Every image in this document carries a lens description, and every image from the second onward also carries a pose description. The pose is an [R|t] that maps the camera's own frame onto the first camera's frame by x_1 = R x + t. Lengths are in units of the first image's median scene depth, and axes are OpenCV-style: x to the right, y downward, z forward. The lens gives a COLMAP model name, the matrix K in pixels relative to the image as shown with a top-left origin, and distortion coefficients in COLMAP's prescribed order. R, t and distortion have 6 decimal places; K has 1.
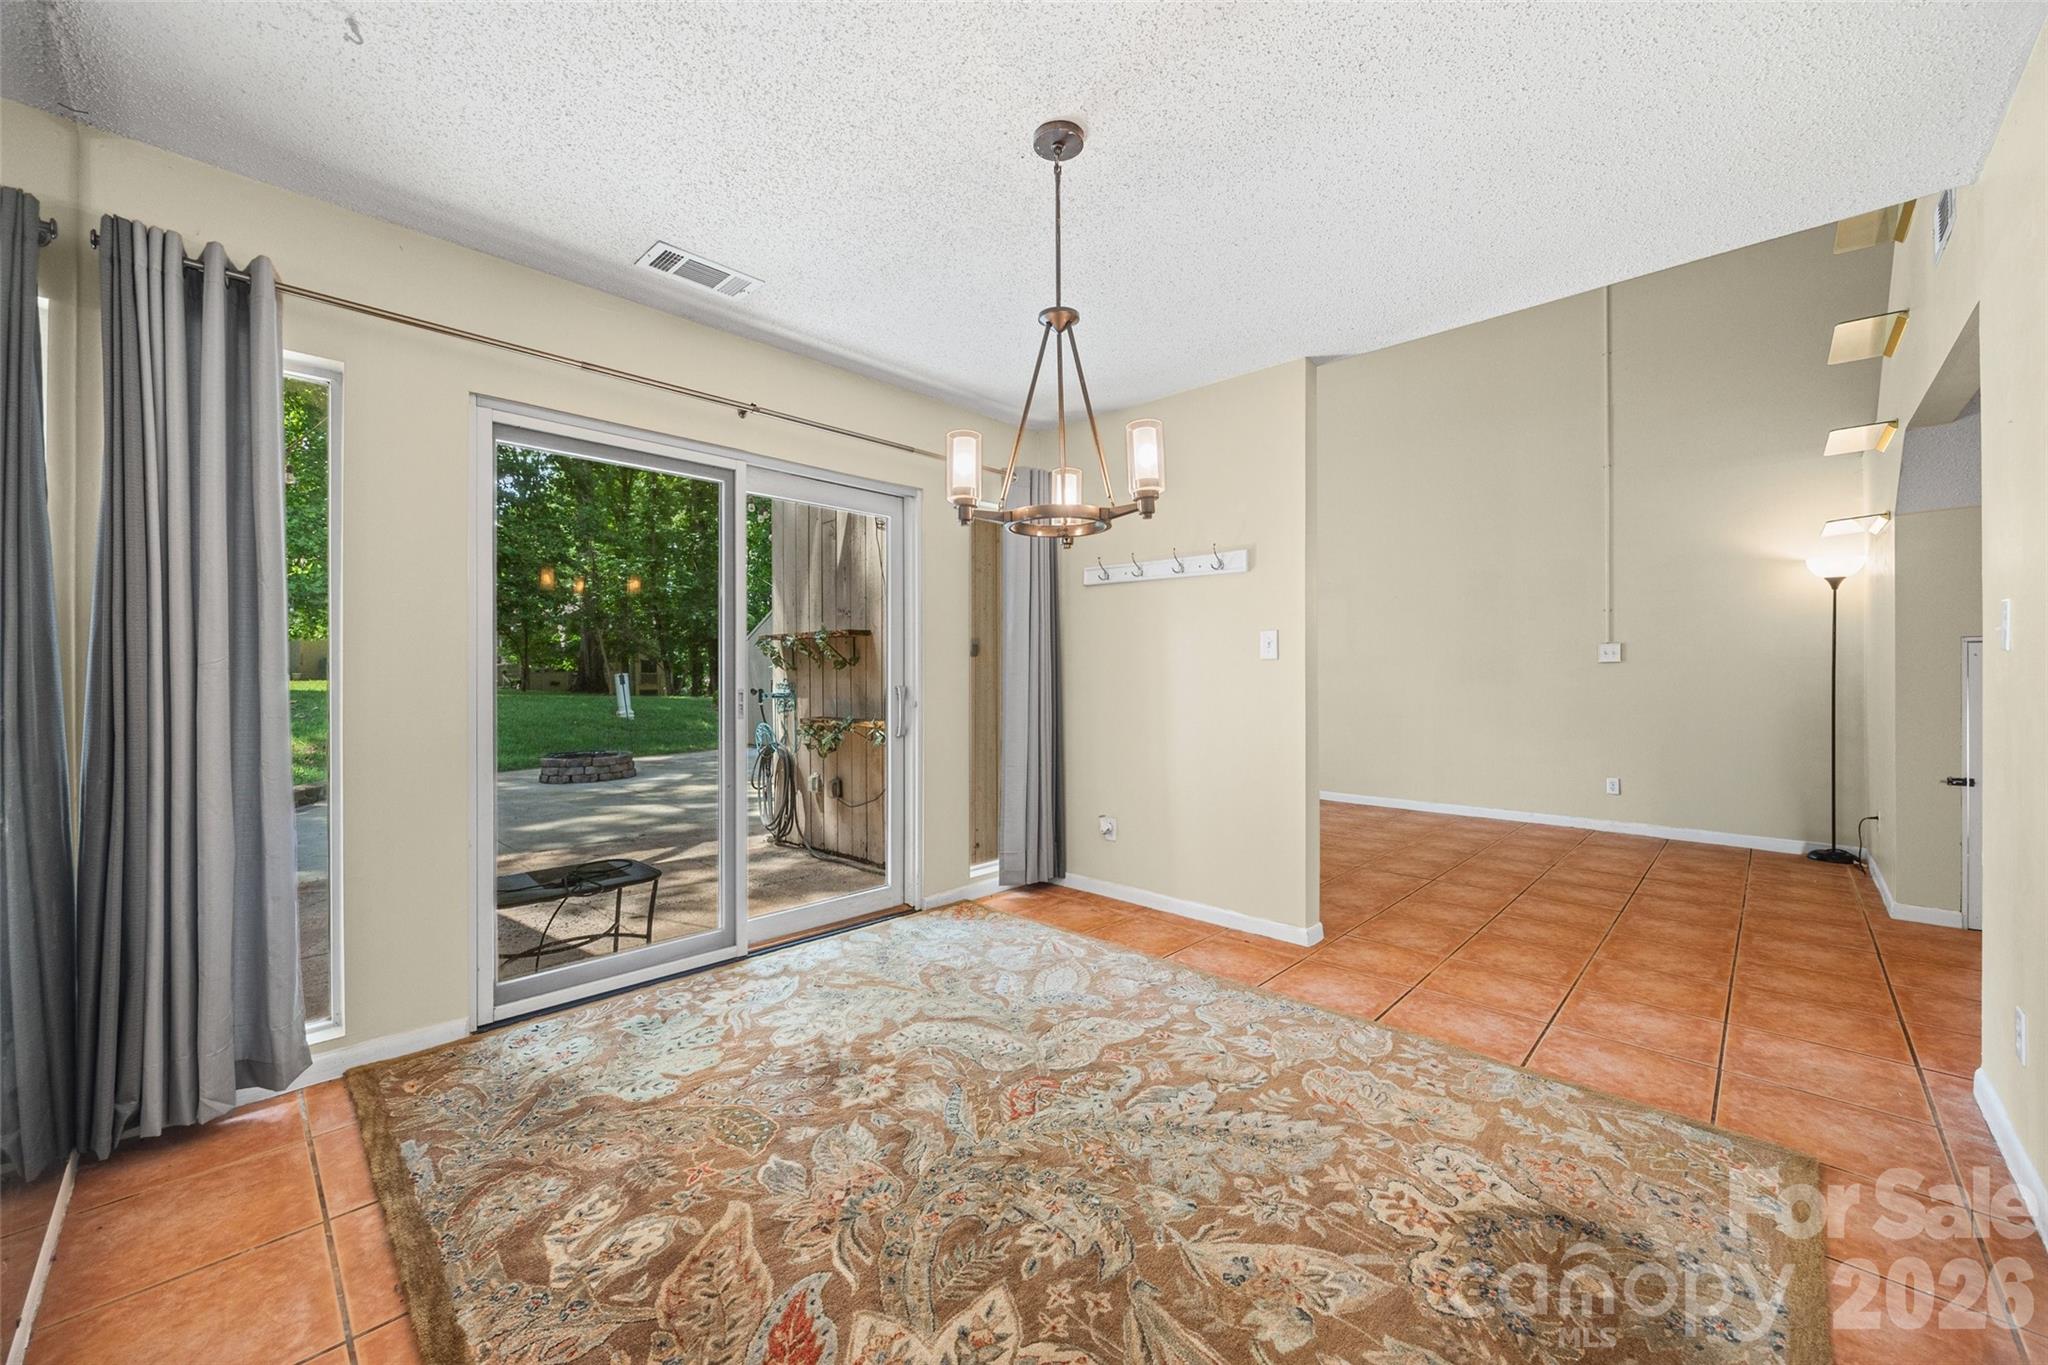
lens RADIAL K [[779.2, 0, 1012.1], [0, 779.2, 674.3], [0, 0, 1]] dist [-0.007448, 0.000180]
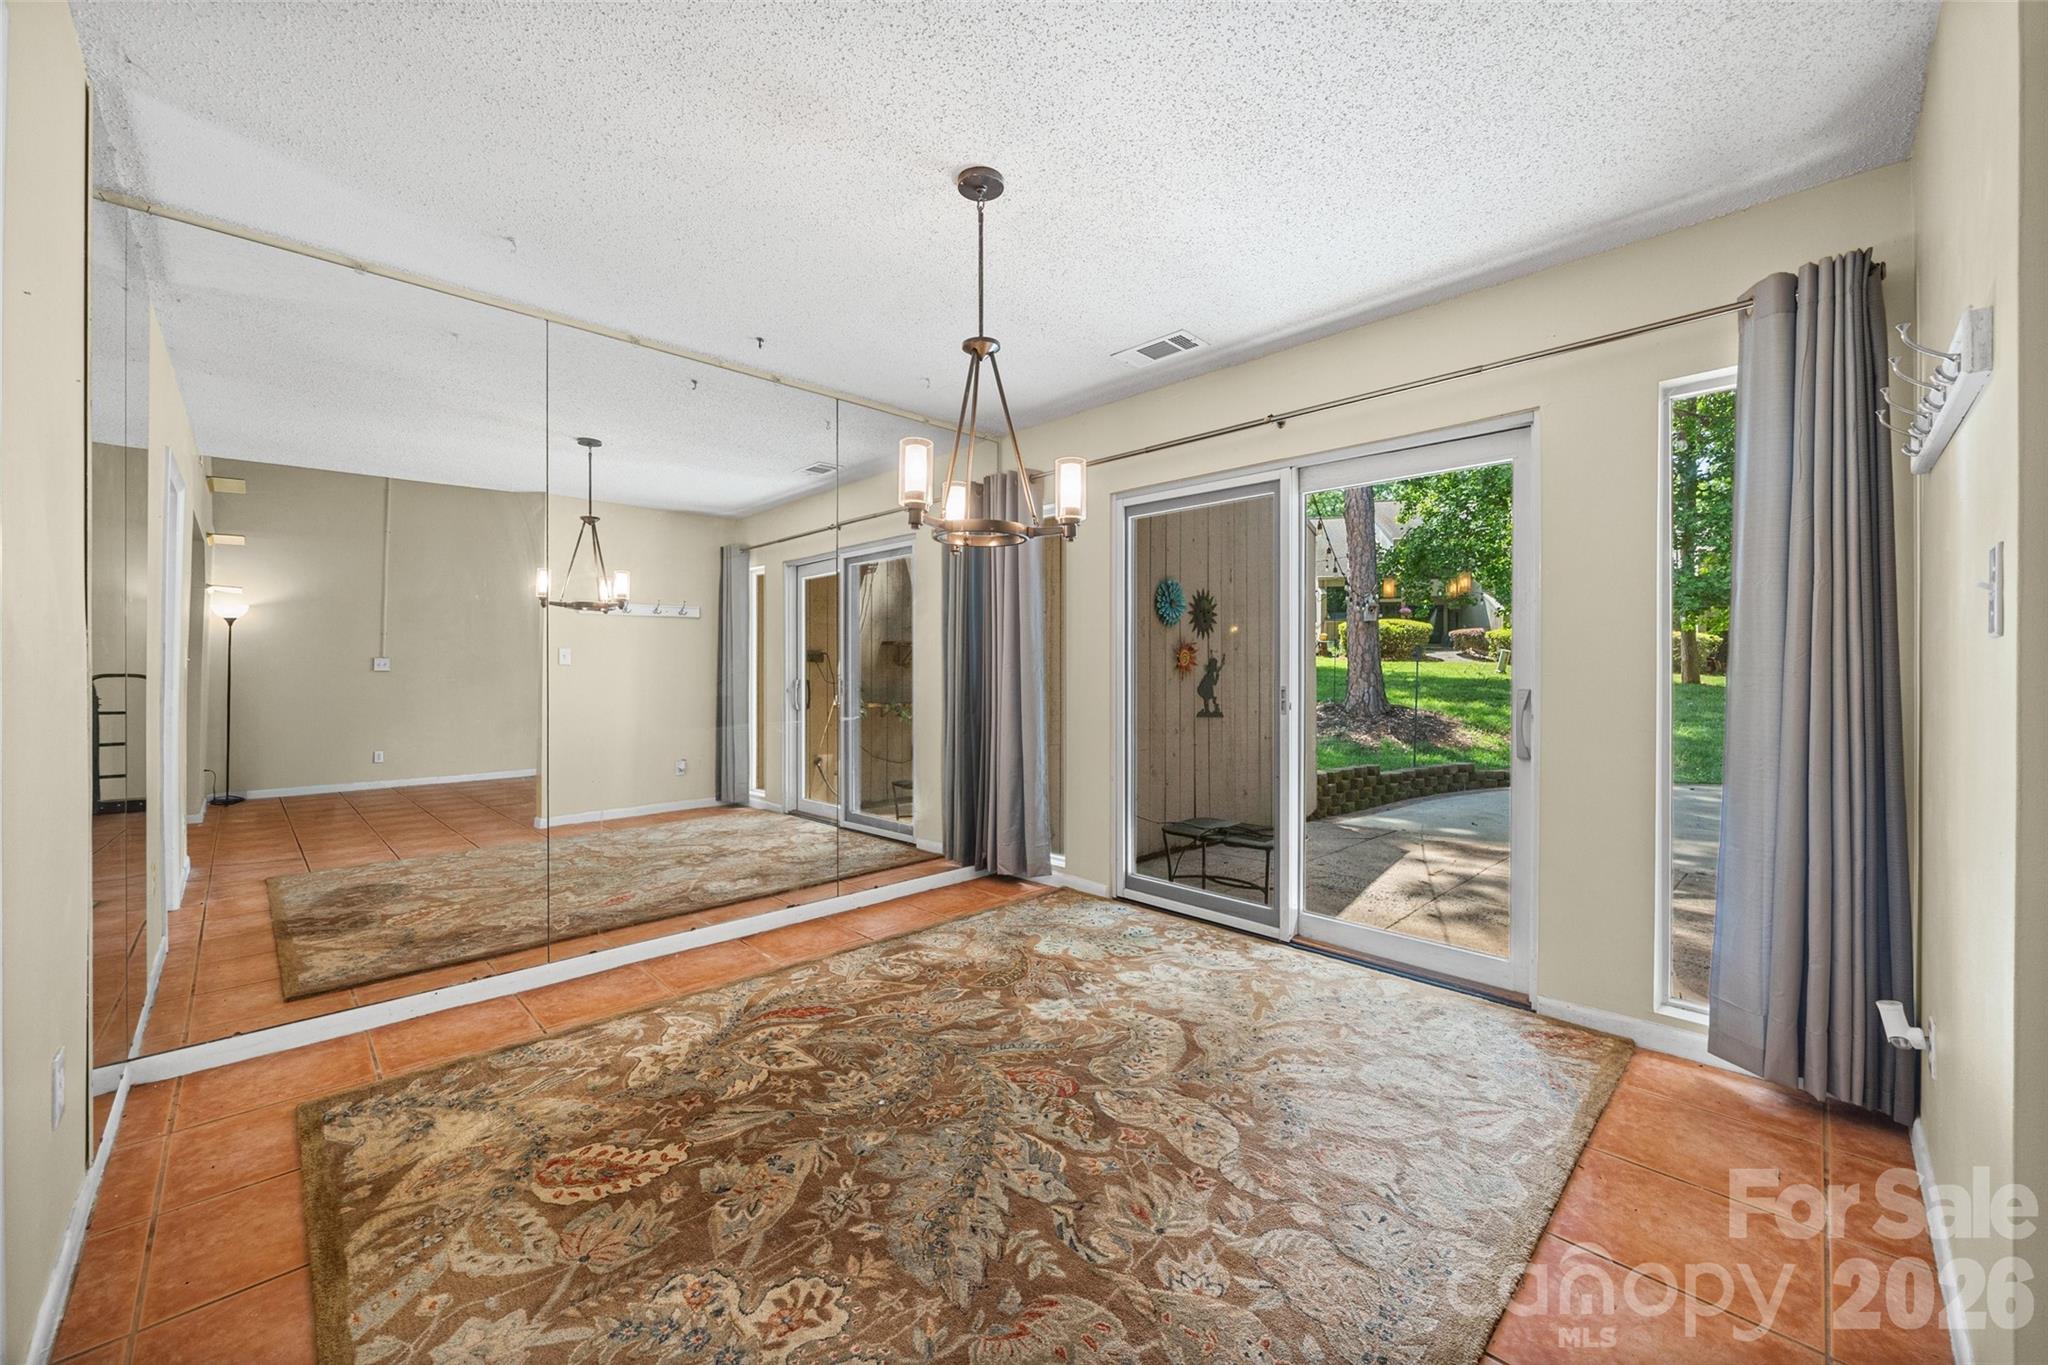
lens RADIAL K [[779.2, 0, 1012.8], [0, 779.2, 673.2], [0, 0, 1]] dist [-0.007448, 0.000180]
pose [[-0.025712, 0.005885, -0.999652, 0.993582], [-0.002700, 0.999979, 0.005956, -0.005756], [0.999666, 0.002852, -0.025695, 0.926045]]
